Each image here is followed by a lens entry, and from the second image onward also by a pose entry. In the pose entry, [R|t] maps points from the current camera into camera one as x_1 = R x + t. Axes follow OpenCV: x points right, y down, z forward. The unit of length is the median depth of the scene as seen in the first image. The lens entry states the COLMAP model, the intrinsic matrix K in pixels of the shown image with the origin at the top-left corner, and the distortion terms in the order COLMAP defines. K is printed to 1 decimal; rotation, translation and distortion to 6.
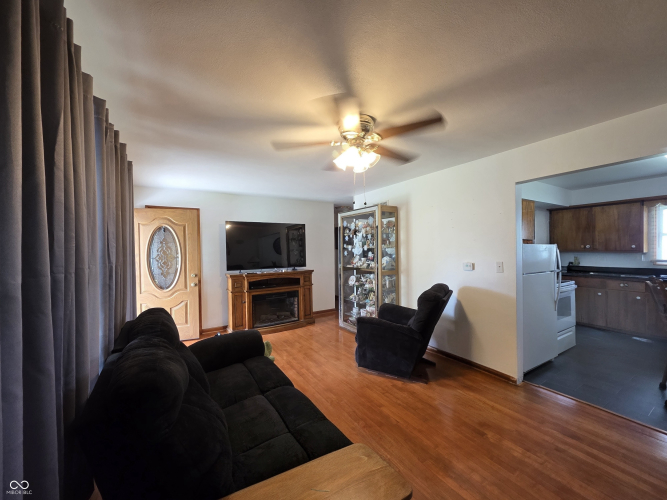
lens RADIAL K [[266.6, 0, 332.9], [0, 266.6, 251.0], [0, 0, 1]] dist [0.006177, 0.000267]
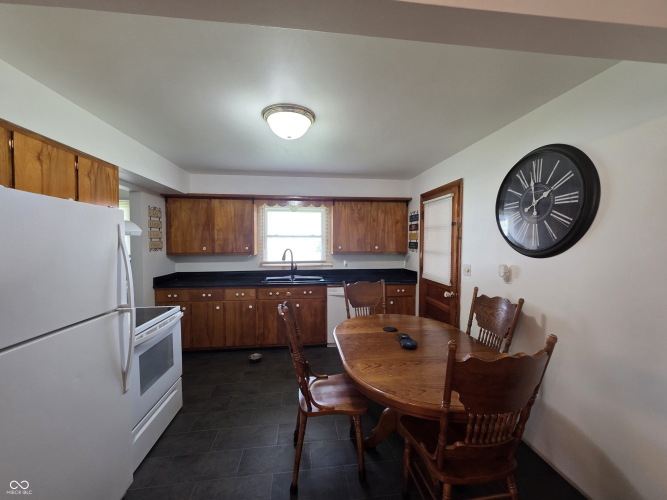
lens RADIAL K [[266.6, 0, 333.2], [0, 266.6, 250.5], [0, 0, 1]] dist [0.006177, 0.000267]
pose [[0.415546, -0.014507, 0.909456, 0.413521], [-0.001775, 0.999858, 0.016760, -0.025238], [-0.909570, -0.008579, 0.415462, 0.354705]]
